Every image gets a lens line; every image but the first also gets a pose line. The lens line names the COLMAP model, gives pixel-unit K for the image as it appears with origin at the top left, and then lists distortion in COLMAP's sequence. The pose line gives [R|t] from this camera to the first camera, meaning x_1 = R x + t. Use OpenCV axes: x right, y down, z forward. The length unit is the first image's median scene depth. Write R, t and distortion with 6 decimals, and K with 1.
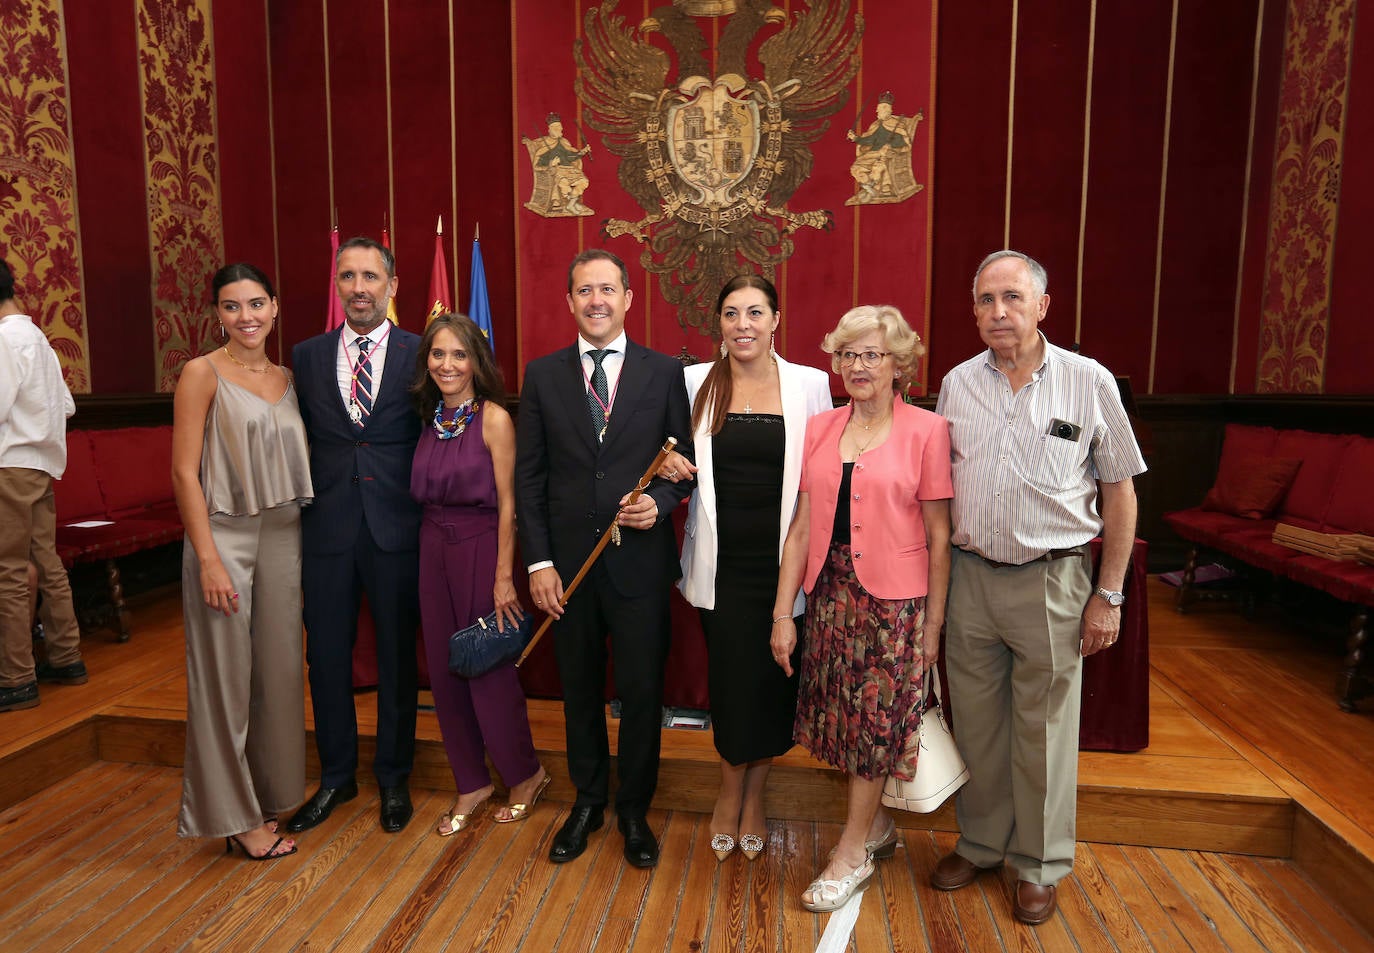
lens RADIAL K [[849.7, 0, 655.0], [0, 849.7, 477.7], [0, 0, 1]] dist [-0.043162, 0.038370]
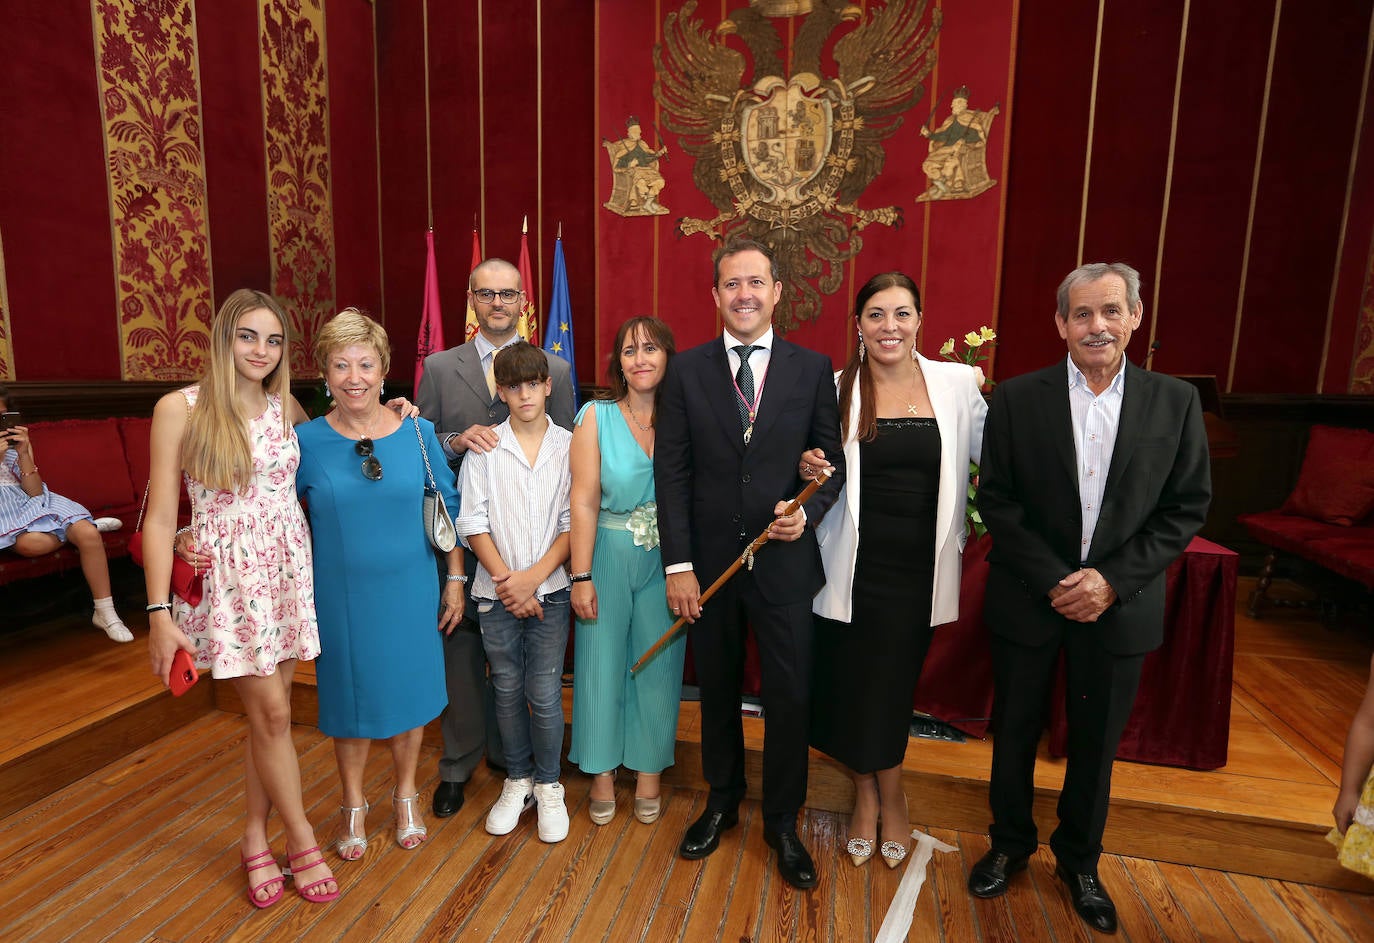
lens RADIAL K [[761.1, 0, 632.6], [0, 761.1, 493.1], [0, 0, 1]] dist [-0.051107, 0.028735]
pose [[0.992940, 0.027958, -0.115276, 0.001050], [-0.022384, 0.998529, 0.049375, -0.009693], [0.116487, -0.046446, 0.992106, 0.048671]]
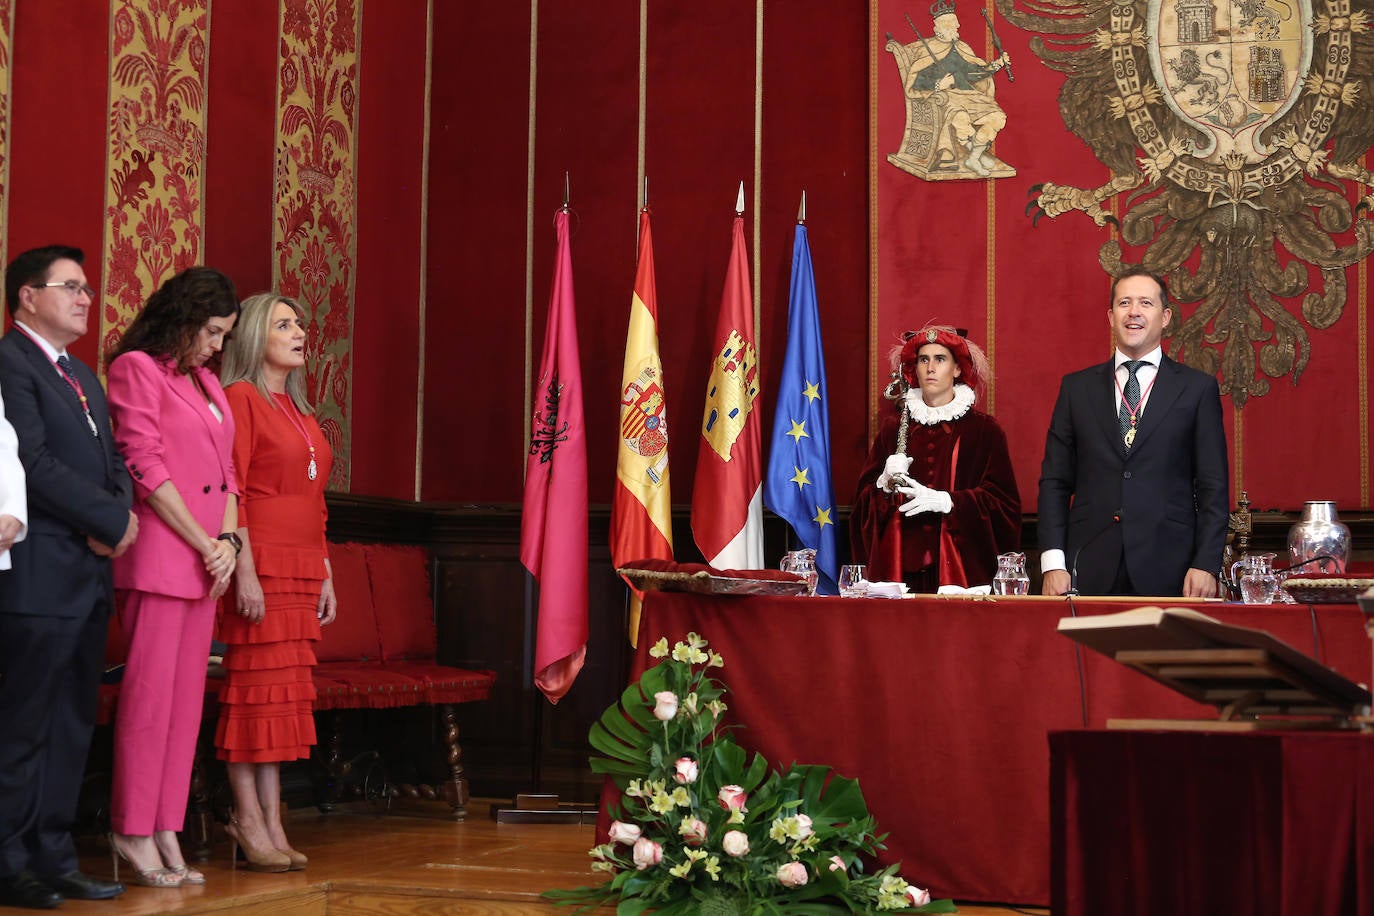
lens RADIAL K [[2997.2, 0, 685.1], [0, 2997.2, 425.9], [0, 0, 1]] dist [-0.353775, 0.542878]
pose [[0.984254, 0.001690, -0.176752, 0.061524], [-0.032338, 0.984799, -0.170659, 0.193879], [0.173777, 0.173688, 0.969347, -0.925748]]
